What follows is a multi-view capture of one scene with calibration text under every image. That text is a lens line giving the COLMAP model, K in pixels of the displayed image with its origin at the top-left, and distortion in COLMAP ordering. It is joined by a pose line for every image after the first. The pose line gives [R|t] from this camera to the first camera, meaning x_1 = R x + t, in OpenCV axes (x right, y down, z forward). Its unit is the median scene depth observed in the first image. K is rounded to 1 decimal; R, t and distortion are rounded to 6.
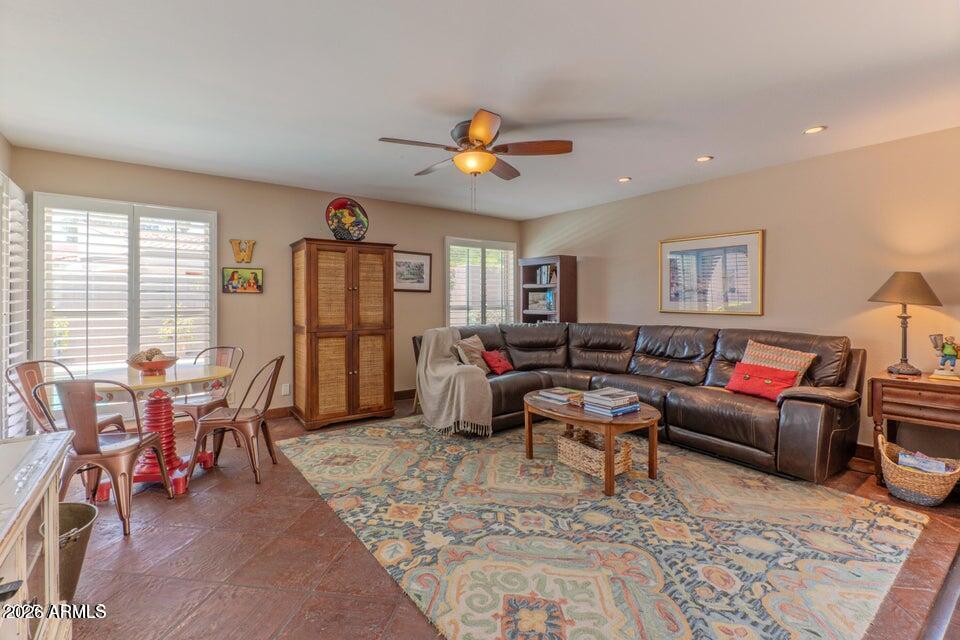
lens RADIAL K [[427.2, 0, 466.3], [0, 427.2, 304.2], [0, 0, 1]] dist [0.000031, -0.000123]
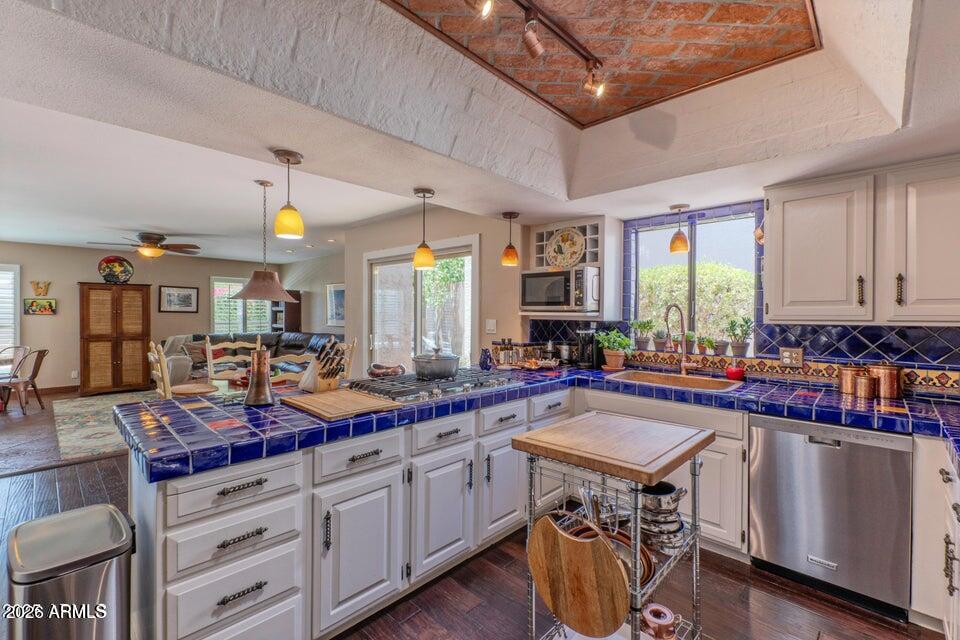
lens RADIAL K [[427.2, 0, 479.5], [0, 427.2, 317.7], [0, 0, 1]] dist [0.000031, -0.000123]
pose [[0.985459, 0.002009, 0.169901, 0.838863], [-0.002328, 0.999996, 0.001680, -0.020329], [-0.169897, -0.002051, 0.985460, -0.873042]]
